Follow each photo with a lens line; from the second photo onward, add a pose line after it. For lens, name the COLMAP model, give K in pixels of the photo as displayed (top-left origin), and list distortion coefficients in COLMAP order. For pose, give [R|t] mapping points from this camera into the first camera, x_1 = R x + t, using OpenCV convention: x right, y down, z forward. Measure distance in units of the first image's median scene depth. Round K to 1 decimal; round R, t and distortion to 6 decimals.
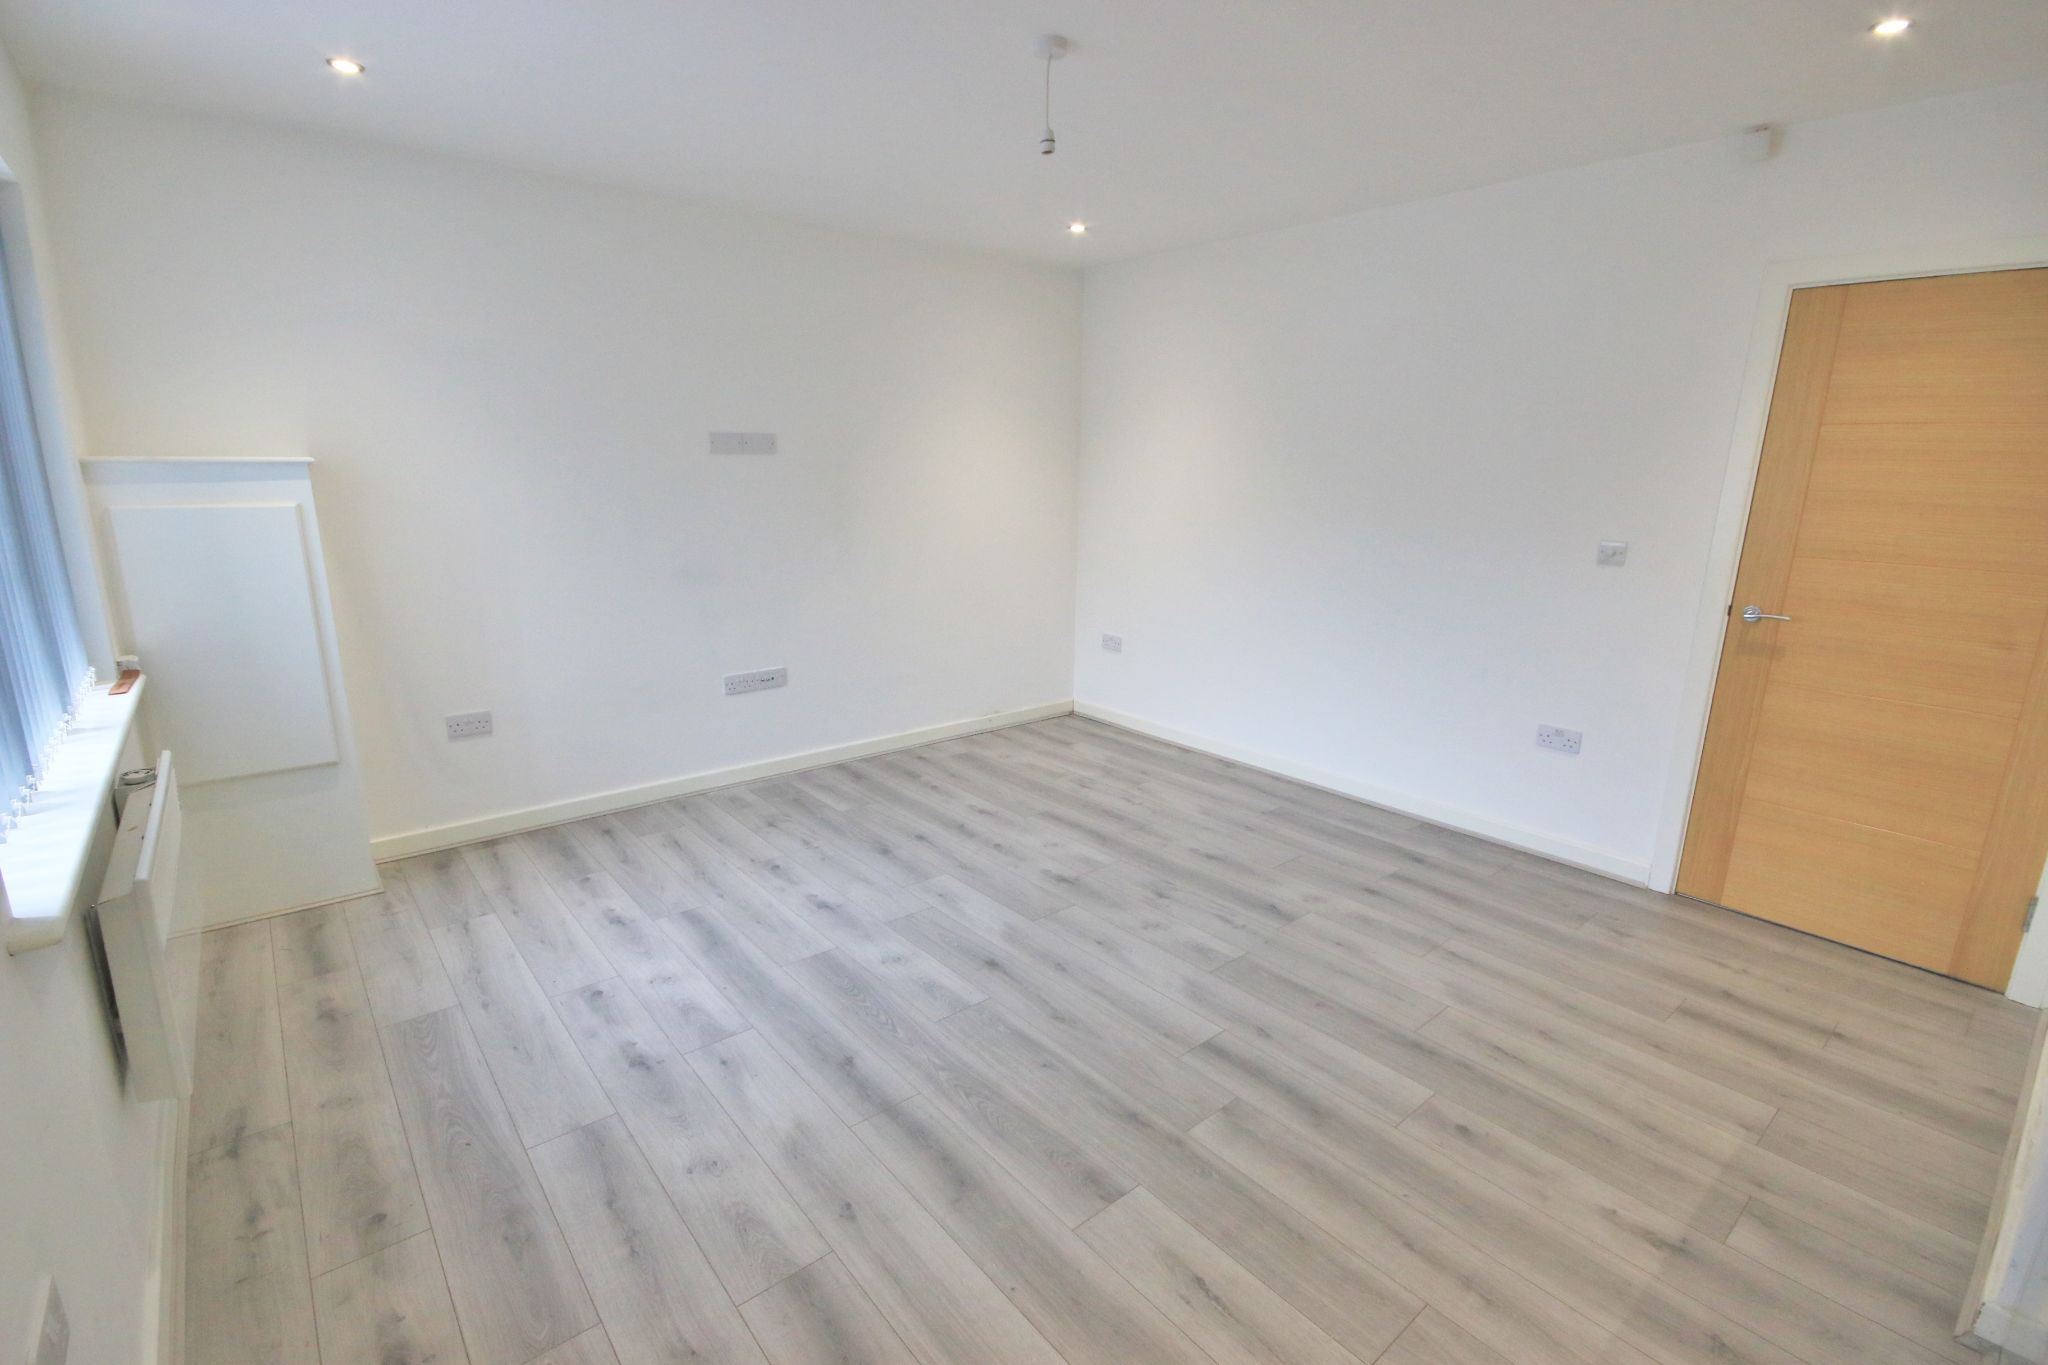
lens RADIAL K [[932.0, 0, 1012.5], [0, 932.0, 687.7], [0, 0, 1]] dist [-0.008749, 0.000950]
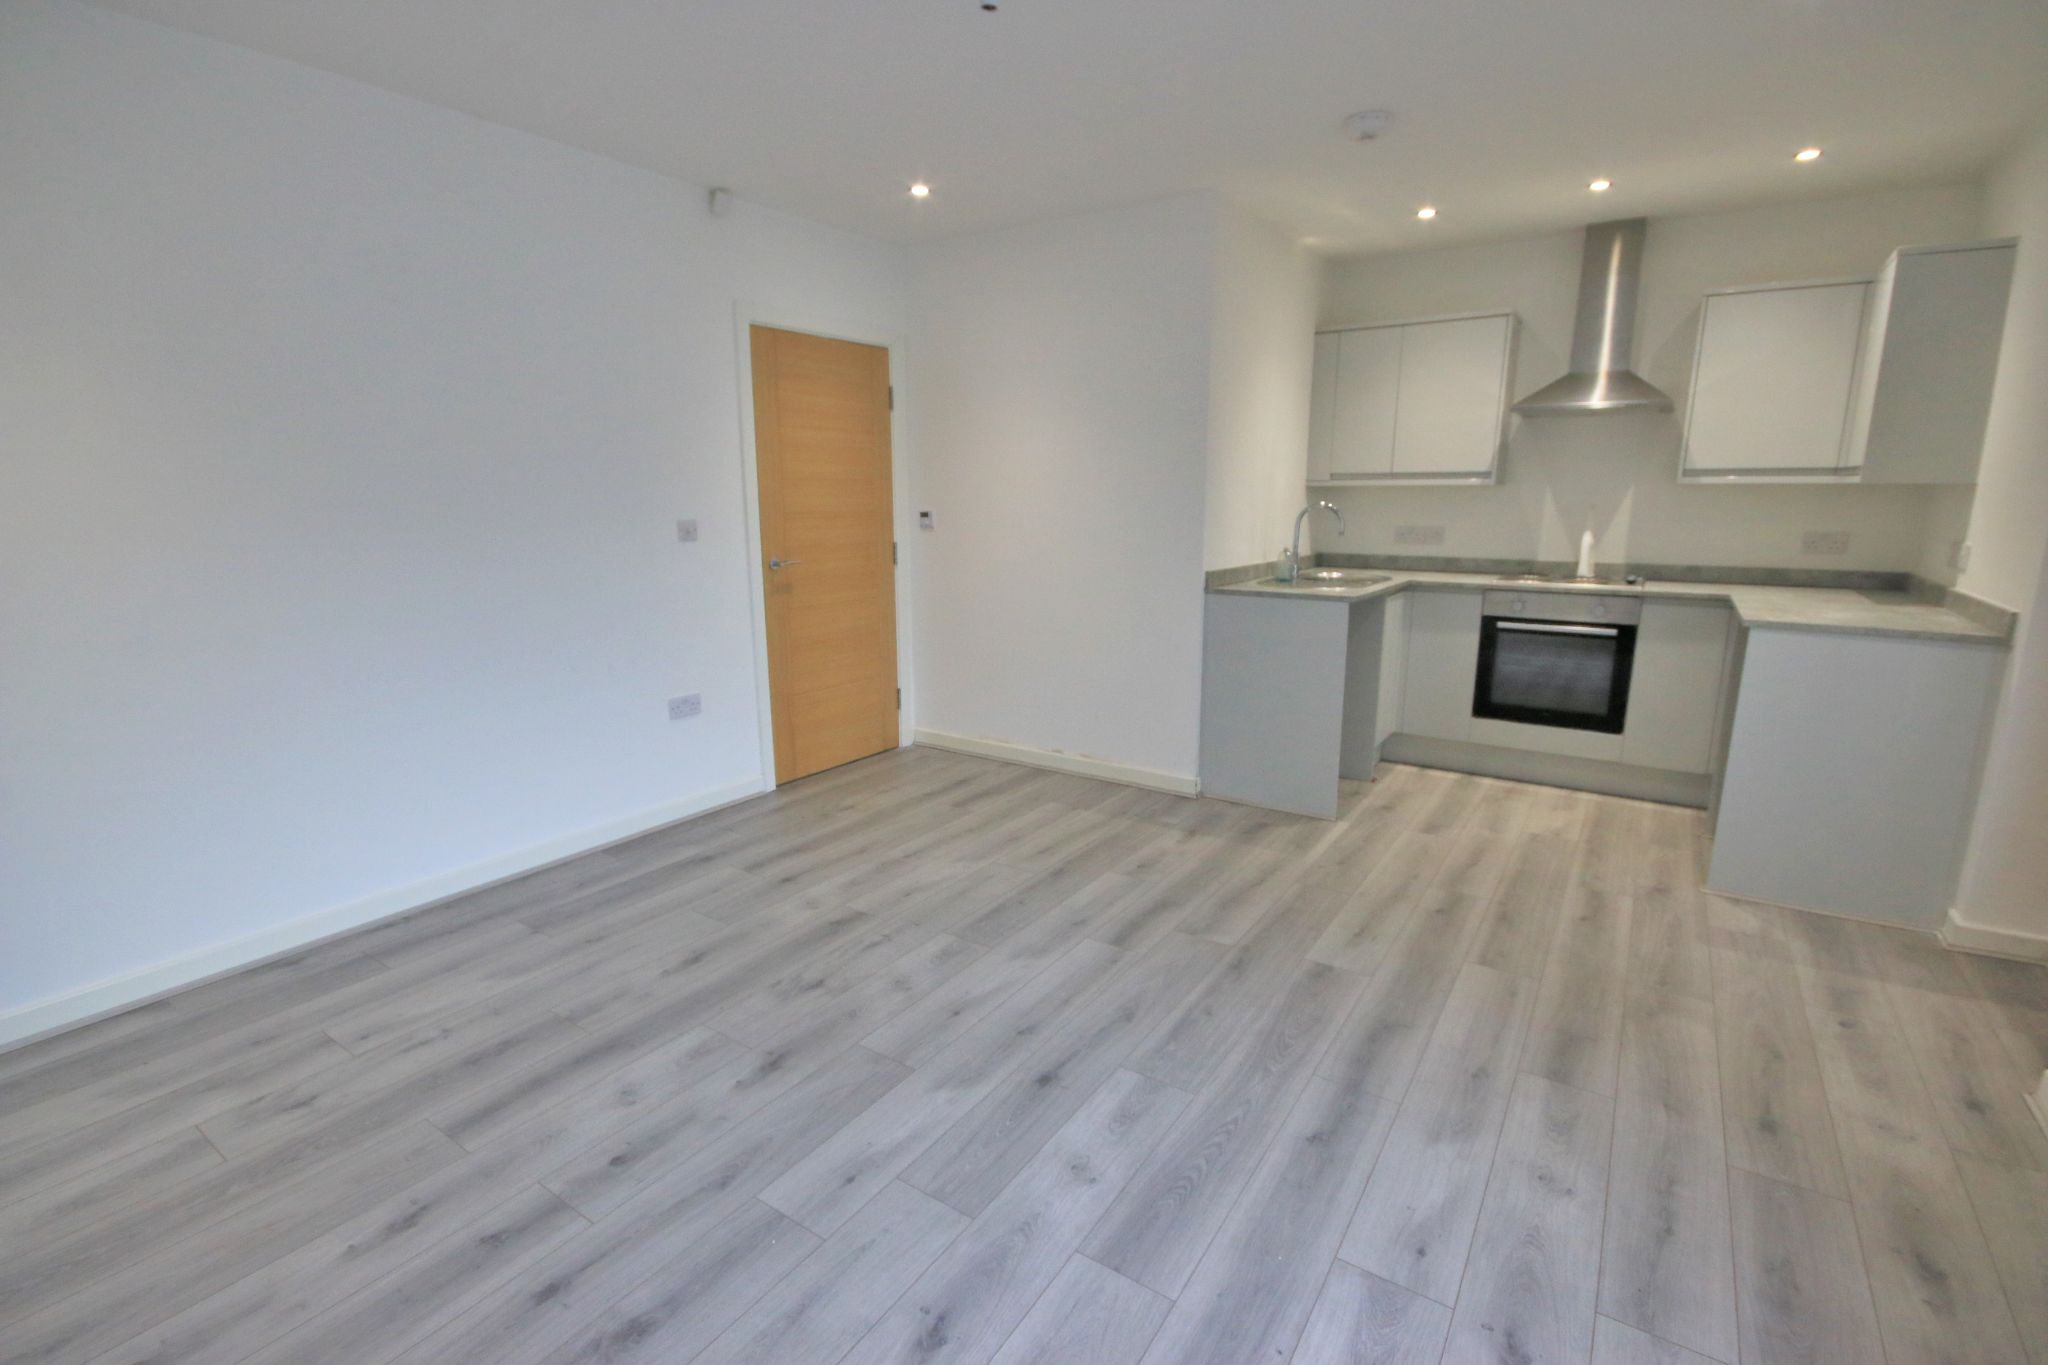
lens RADIAL K [[935.4, 0, 1015.3], [0, 935.4, 686.5], [0, 0, 1]] dist [0.000165, -0.009092]
pose [[-0.276919, -0.204289, 0.938926, -0.696937], [0.227487, 0.935422, 0.270619, -0.227023], [-0.933577, 0.288533, -0.212563, 1.140391]]
